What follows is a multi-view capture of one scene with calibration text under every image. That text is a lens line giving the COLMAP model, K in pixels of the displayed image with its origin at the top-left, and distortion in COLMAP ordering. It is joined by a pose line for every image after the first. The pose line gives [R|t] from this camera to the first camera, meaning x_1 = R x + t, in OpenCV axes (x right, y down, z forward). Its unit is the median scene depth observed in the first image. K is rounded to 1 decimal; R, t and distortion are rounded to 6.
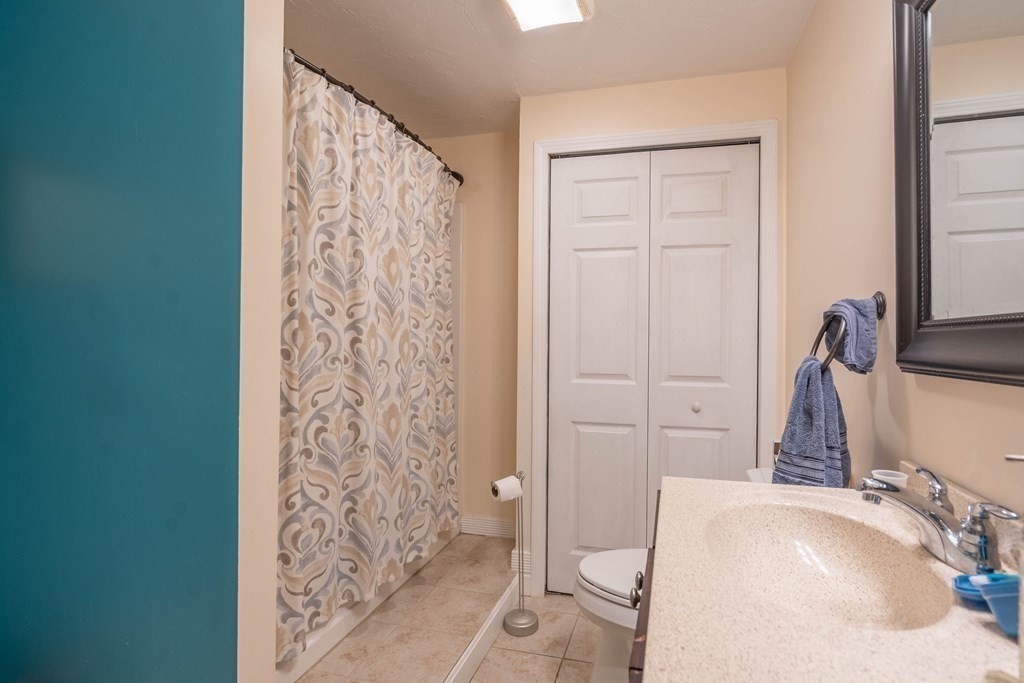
lens RADIAL K [[510.6, 0, 512.0], [0, 510.6, 341.5], [0, 0, 1]] dist [-0.024967, 0.000097]
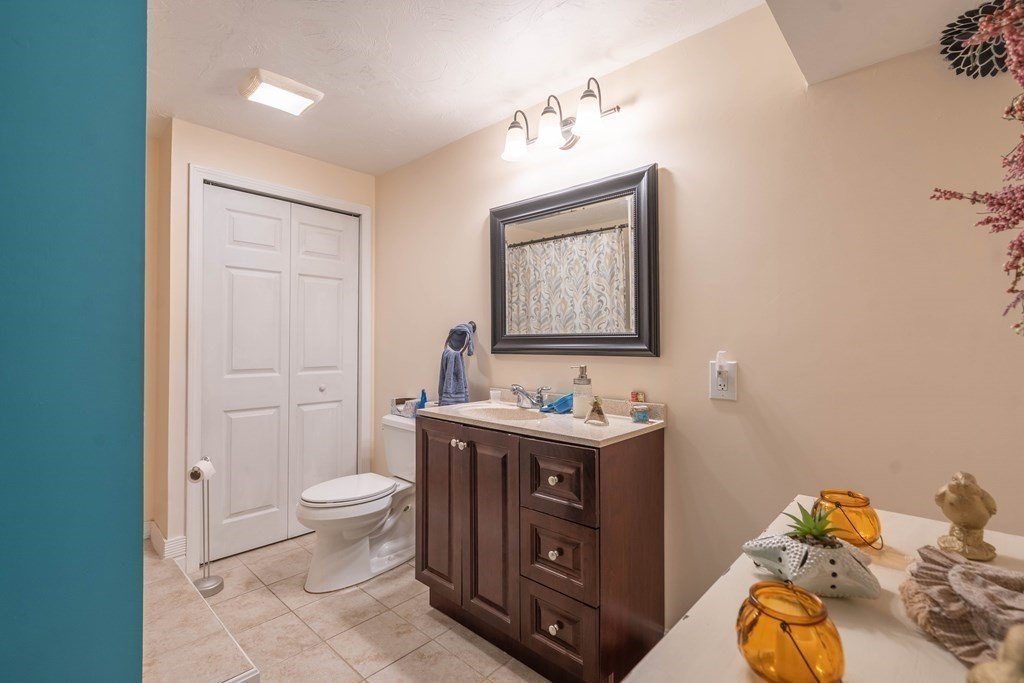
lens RADIAL K [[464.1, 0, 512.3], [0, 464.1, 339.7], [0, 0, 1]] dist [-0.000700, -0.000129]
pose [[0.465009, -0.000696, 0.885306, -0.557483], [0.004371, 0.999989, -0.001510, -0.004224], [-0.885295, 0.004572, 0.465007, -0.097488]]
